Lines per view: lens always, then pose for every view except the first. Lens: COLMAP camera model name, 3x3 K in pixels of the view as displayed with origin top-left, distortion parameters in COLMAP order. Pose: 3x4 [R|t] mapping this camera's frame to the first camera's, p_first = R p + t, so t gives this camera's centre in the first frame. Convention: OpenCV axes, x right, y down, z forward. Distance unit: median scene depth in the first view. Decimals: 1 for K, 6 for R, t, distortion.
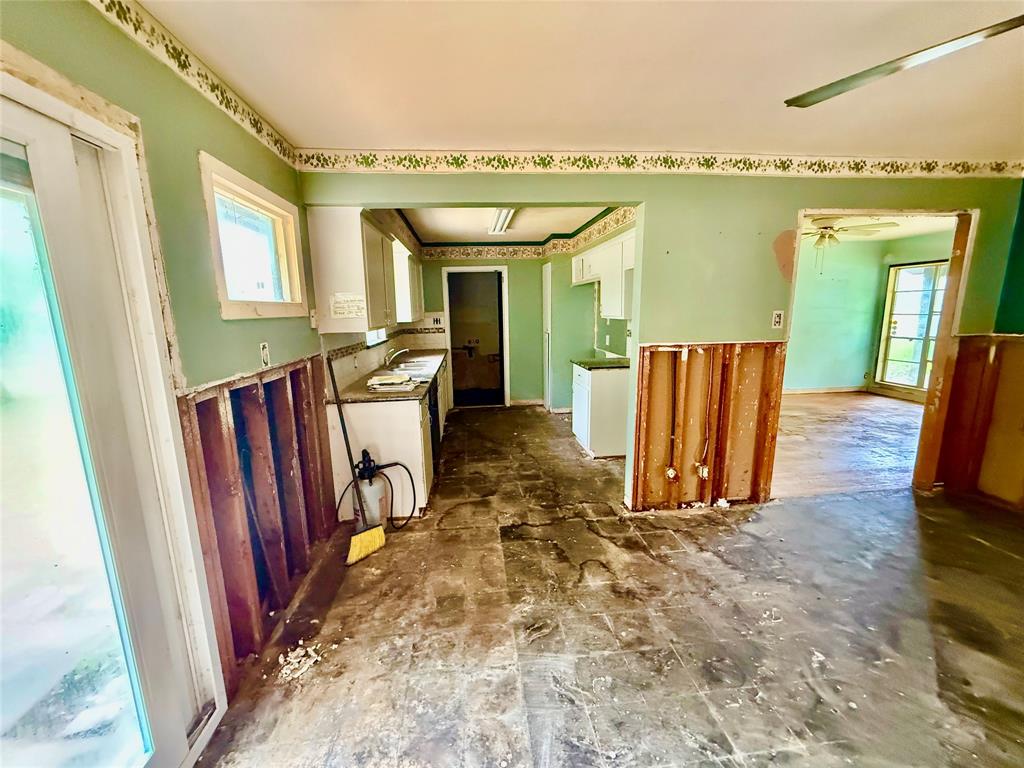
lens RADIAL K [[406.9, 0, 509.1], [0, 406.9, 382.7], [0, 0, 1]] dist [-0.001089, 0.000170]
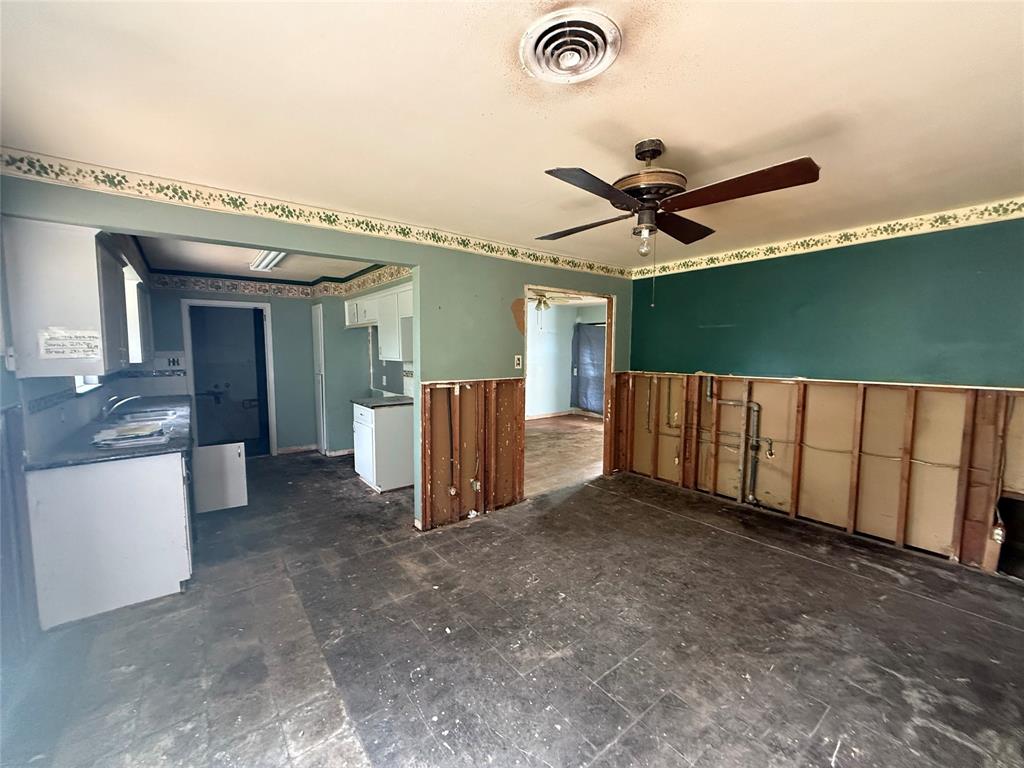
lens RADIAL K [[406.9, 0, 508.0], [0, 406.9, 382.7], [0, 0, 1]] dist [-0.001089, 0.000170]
pose [[0.847609, -0.023296, 0.530109, -0.090467], [0.076189, 0.994027, -0.078139, 0.016829], [-0.525123, 0.106620, 0.844321, -0.122089]]
